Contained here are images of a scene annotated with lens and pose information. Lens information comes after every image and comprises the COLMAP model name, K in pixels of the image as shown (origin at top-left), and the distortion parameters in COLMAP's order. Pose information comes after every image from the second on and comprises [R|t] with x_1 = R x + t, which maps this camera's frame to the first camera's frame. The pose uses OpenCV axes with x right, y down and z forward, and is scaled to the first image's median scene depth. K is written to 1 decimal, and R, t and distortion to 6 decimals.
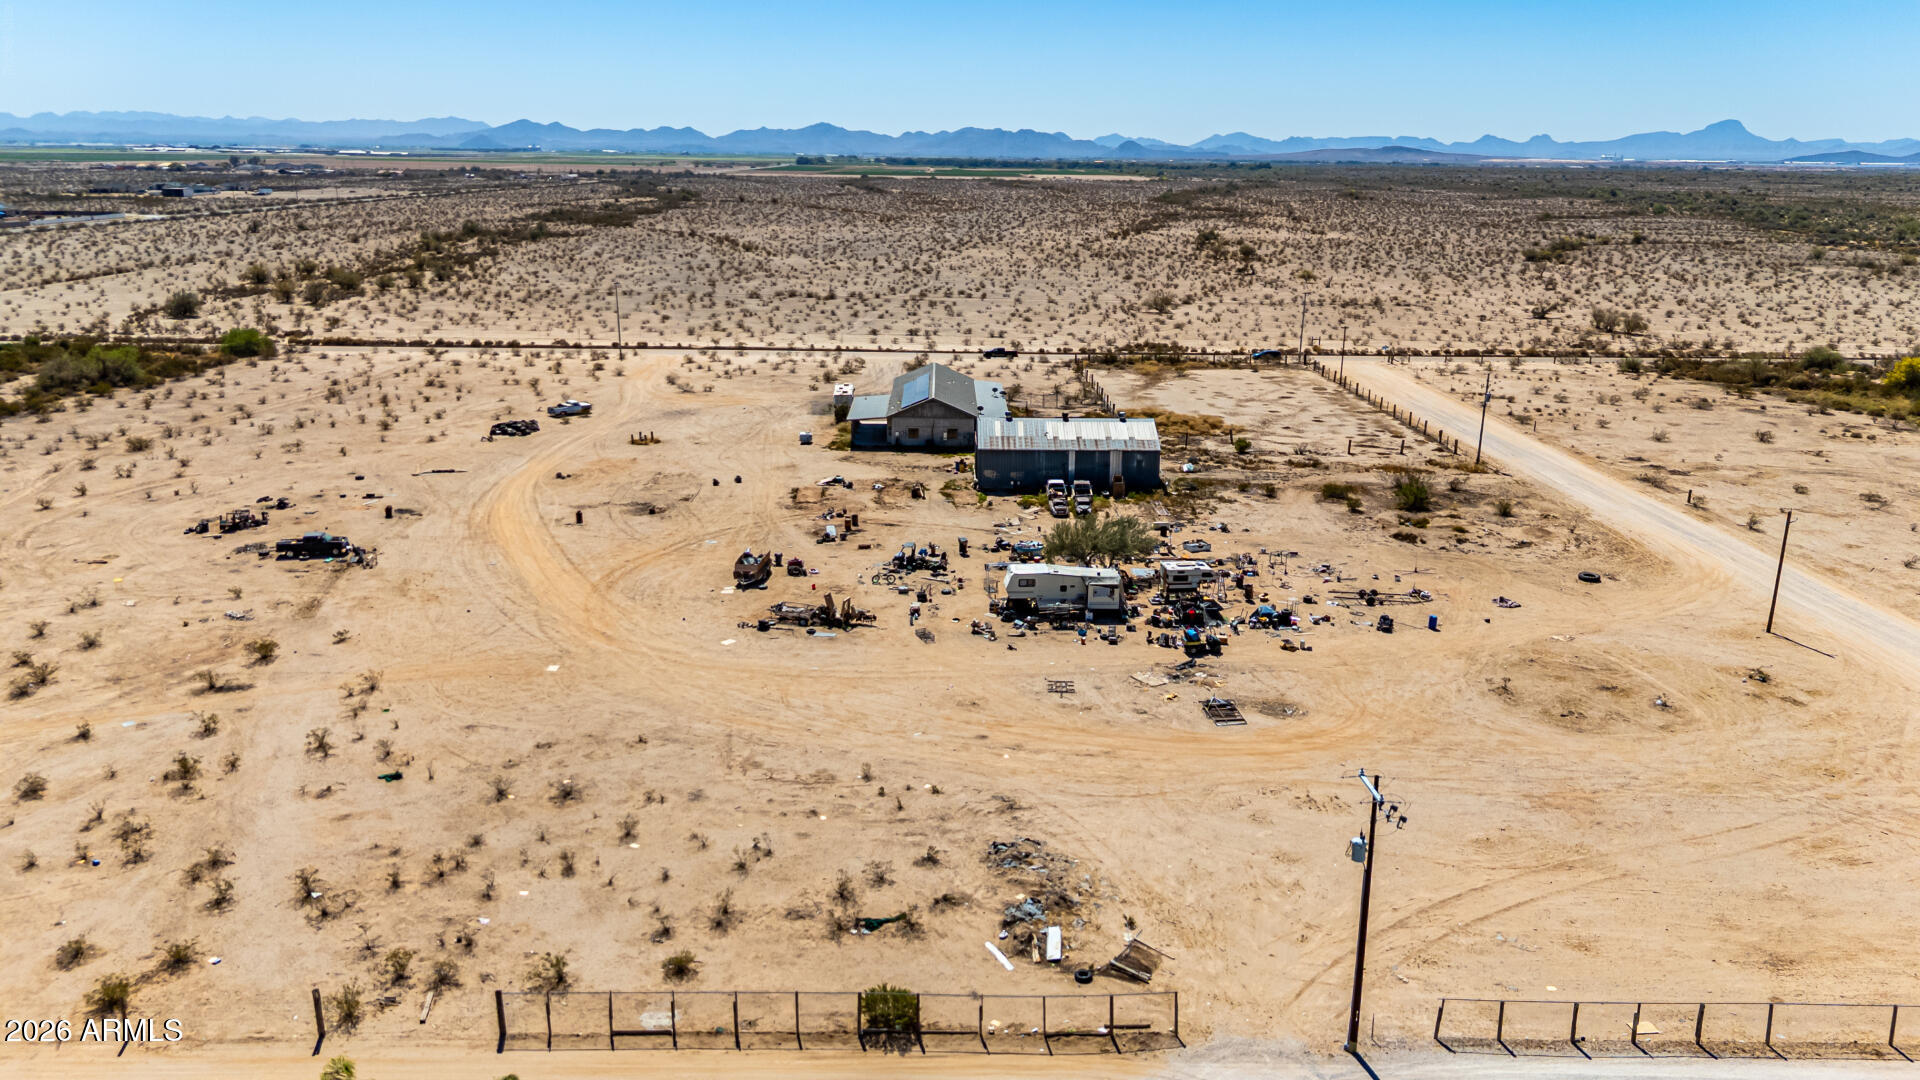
lens RADIAL K [[1408.6, 0, 964.6], [0, 1408.6, 562.5], [0, 0, 1]] dist [0.079904, -0.087628]
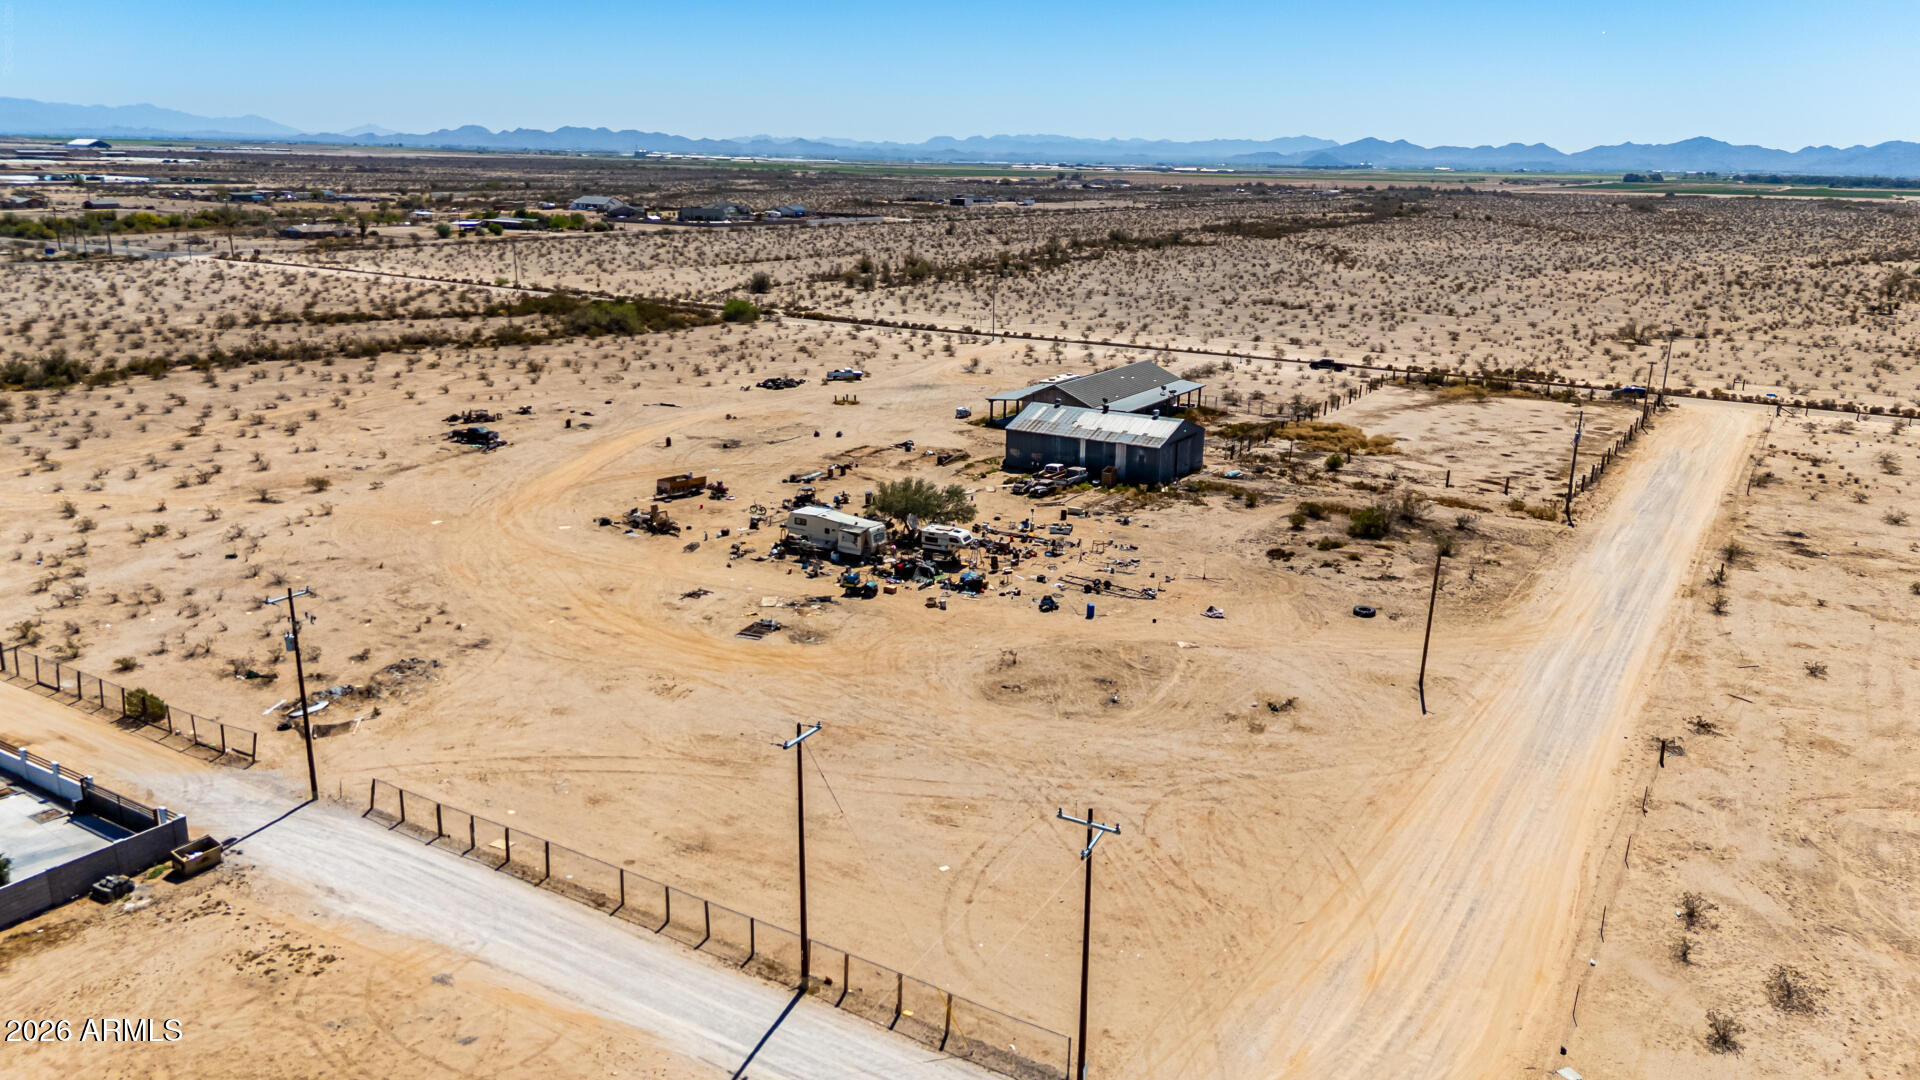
lens RADIAL K [[1408.6, 0, 964.6], [0, 1408.6, 562.5], [0, 0, 1]] dist [0.079904, -0.087628]
pose [[0.848049, 0.152246, -0.507577, 0.758522], [-0.158036, 0.986915, 0.031978, -0.010712], [0.505804, 0.053096, 0.861013, 0.067468]]
